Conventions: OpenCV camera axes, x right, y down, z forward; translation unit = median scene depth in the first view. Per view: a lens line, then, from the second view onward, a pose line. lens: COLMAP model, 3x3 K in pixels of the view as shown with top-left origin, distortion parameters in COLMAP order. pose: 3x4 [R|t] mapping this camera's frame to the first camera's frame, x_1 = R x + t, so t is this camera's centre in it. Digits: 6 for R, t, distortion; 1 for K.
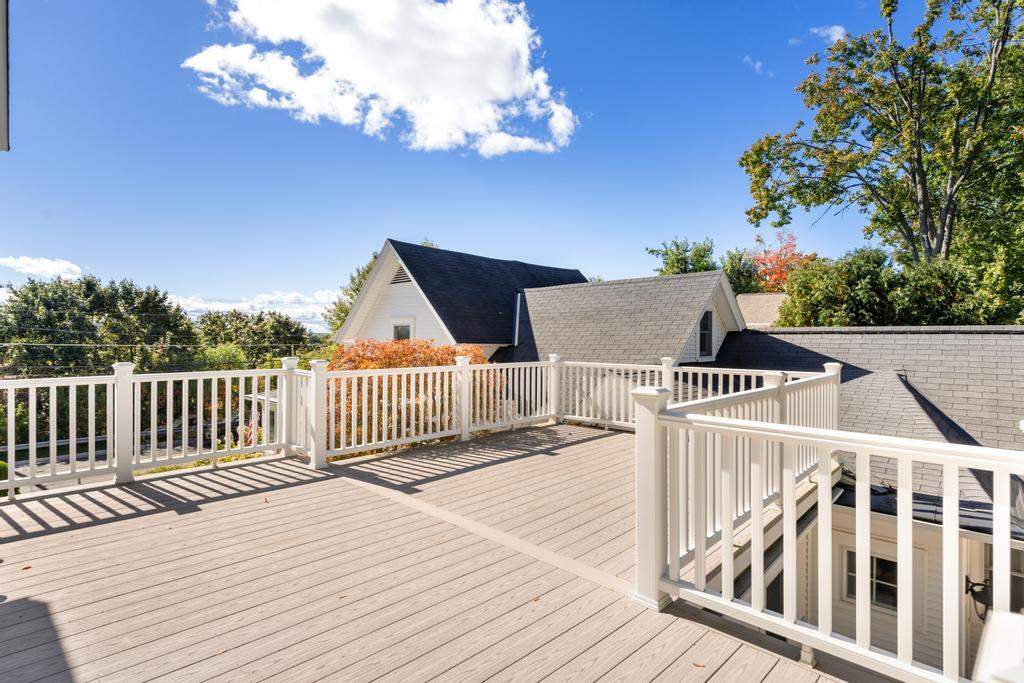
lens RADIAL K [[532.6, 0, 511.9], [0, 532.6, 343.2], [0, 0, 1]] dist [-0.005541, -0.000528]
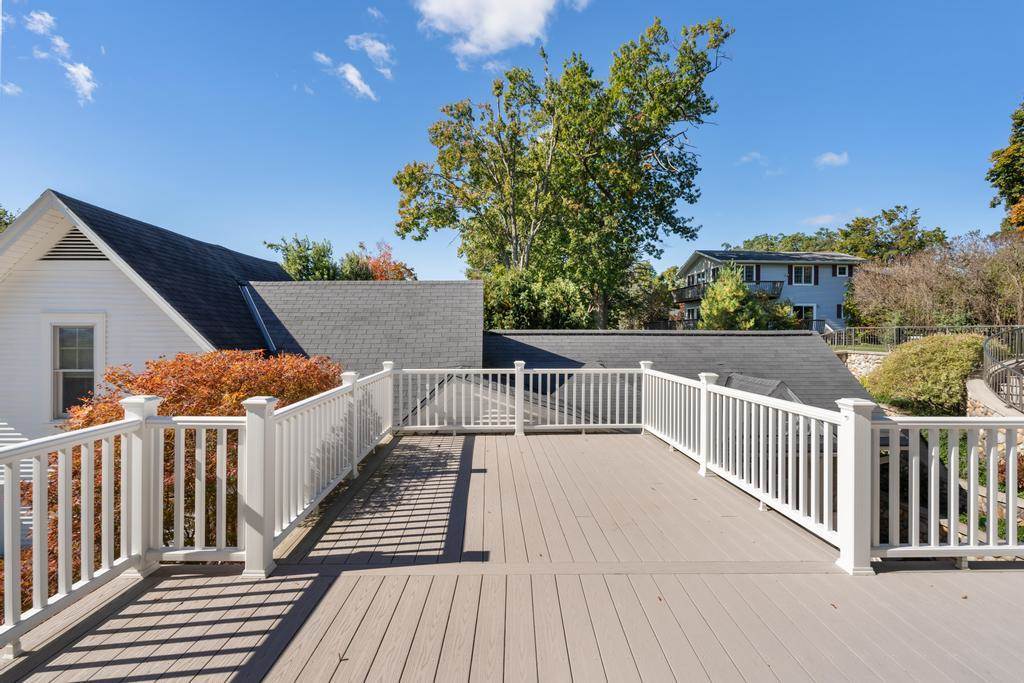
lens RADIAL K [[482.2, 0, 507.7], [0, 482.2, 338.2], [0, 0, 1]] dist [-0.010776, 0.001095]
pose [[0.719952, -0.006705, 0.693991, -0.163897], [0.001983, 0.999969, 0.007604, -0.011431], [-0.694021, -0.004098, 0.719943, 0.119985]]
